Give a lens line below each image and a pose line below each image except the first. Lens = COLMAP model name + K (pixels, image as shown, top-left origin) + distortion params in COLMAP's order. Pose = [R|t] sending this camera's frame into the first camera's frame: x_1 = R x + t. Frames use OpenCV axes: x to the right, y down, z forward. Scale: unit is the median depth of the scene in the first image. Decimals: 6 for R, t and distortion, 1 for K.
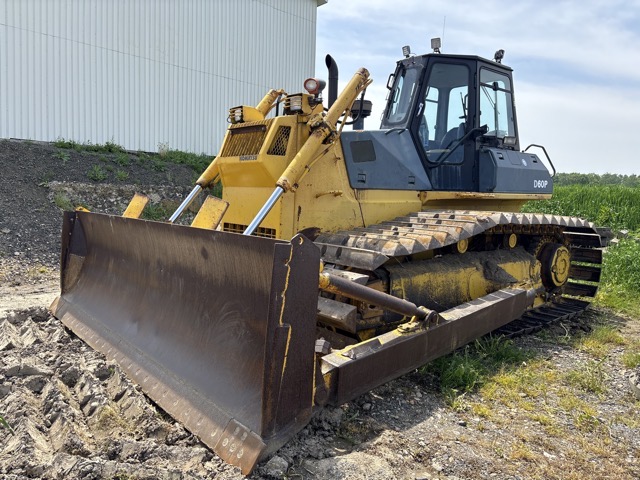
lens RADIAL K [[483.7, 0, 318.1], [0, 483.7, 236.9], [0, 0, 1]] dist [0.047491, -0.054838]
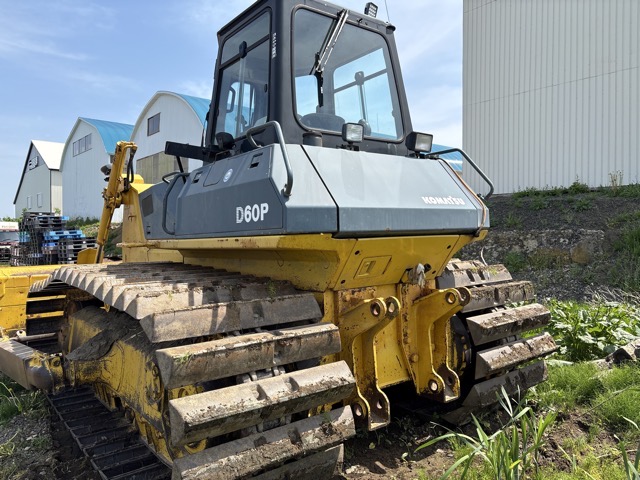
lens RADIAL K [[483.7, 0, 324.9], [0, 483.7, 241.5], [0, 0, 1]] dist [0.047491, -0.054838]
pose [[-0.031034, -0.015445, -0.999399, 0.985836], [-0.067329, 0.997642, -0.013327, -0.090631], [0.997248, 0.066875, -0.032001, 1.203601]]
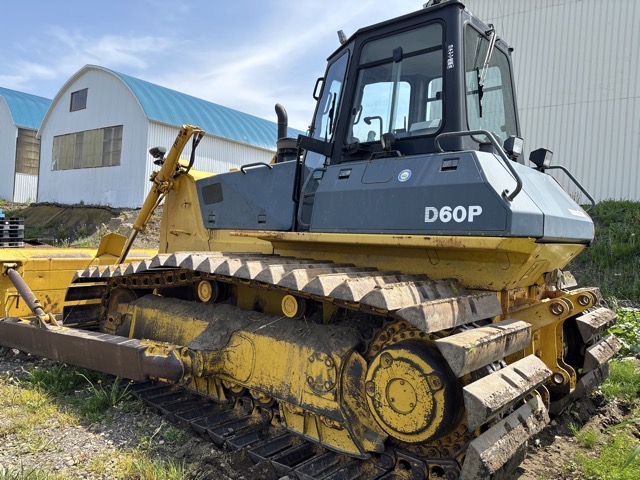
lens RADIAL K [[483.7, 0, 320.2], [0, 483.7, 240.7], [0, 0, 1]] dist [0.047491, -0.054838]
pose [[0.156964, -0.008752, -0.987566, 0.989537], [-0.122121, 0.992114, -0.028202, -0.061084], [0.980025, 0.125029, 0.154657, 0.902873]]
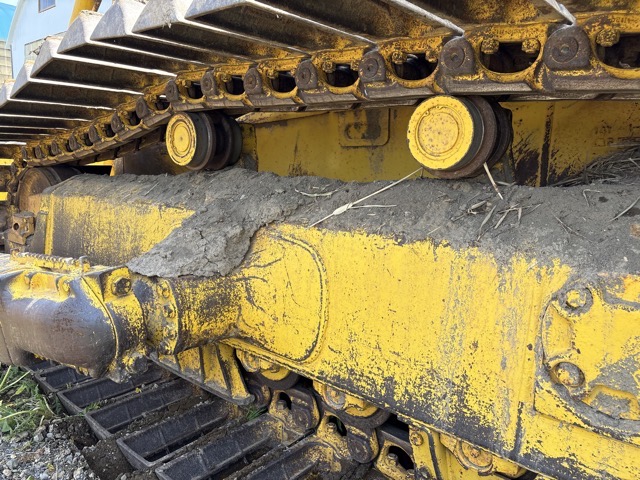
lens RADIAL K [[483.7, 0, 320.1], [0, 483.7, 241.0], [0, 0, 1]] dist [0.047491, -0.054838]
pose [[0.152790, 0.134705, -0.979035, 0.570305], [-0.094263, 0.988137, 0.121246, 0.030381], [0.983753, 0.073762, 0.163675, 0.895681]]
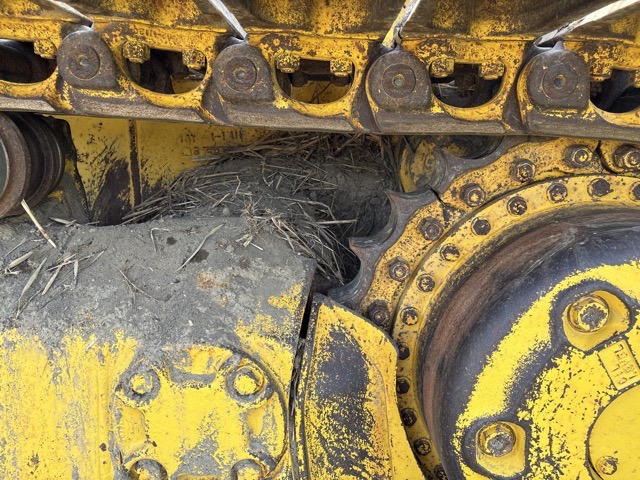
lens RADIAL K [[483.7, 0, 318.3], [0, 483.7, 241.7], [0, 0, 1]] dist [0.047491, -0.054838]
pose [[0.743548, 0.112677, -0.659121, 0.546113], [-0.036234, 0.991042, 0.128544, 0.007741], [0.667700, -0.071696, 0.740970, 0.940069]]
